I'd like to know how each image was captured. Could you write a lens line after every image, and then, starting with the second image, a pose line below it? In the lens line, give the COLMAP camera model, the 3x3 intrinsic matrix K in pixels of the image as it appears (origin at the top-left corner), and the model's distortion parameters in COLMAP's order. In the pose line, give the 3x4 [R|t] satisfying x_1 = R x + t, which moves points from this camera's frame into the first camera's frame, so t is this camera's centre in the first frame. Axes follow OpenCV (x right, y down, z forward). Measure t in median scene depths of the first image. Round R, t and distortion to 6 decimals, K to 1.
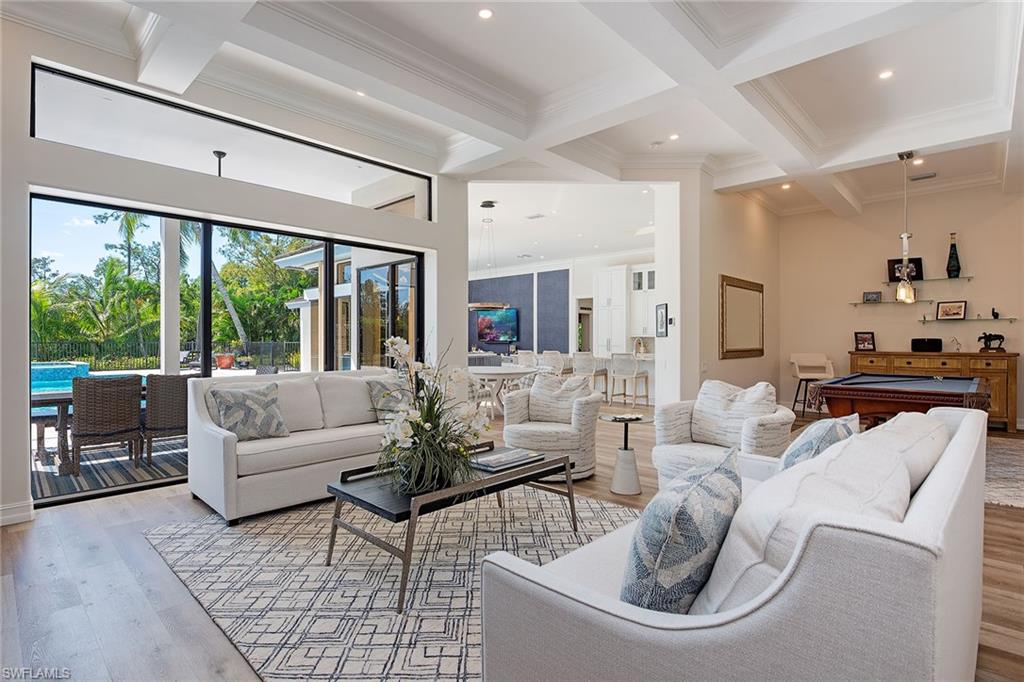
lens RADIAL K [[513.3, 0, 513.0], [0, 513.3, 340.0], [0, 0, 1]] dist [-0.004985, -0.000413]
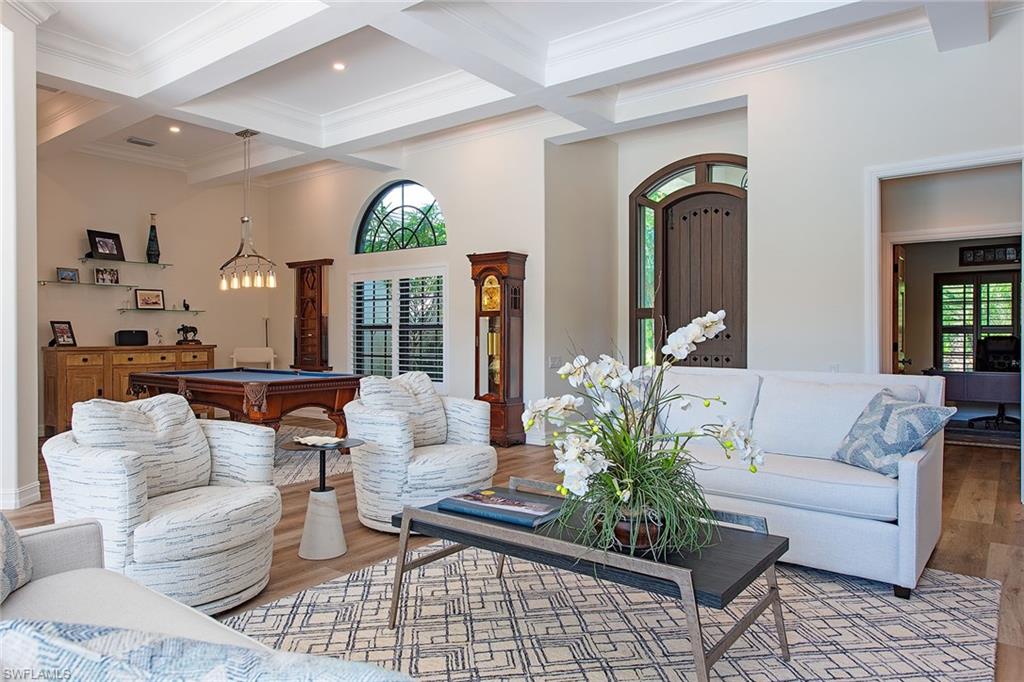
lens RADIAL K [[677.1, 0, 512.4], [0, 677.1, 341.3], [0, 0, 1]] dist [-0.010067, -0.005608]
pose [[-0.119990, -0.007022, 0.992750, -0.411091], [0.003469, 0.999966, 0.007492, 0.009869], [-0.992769, 0.004343, -0.119961, 0.528081]]
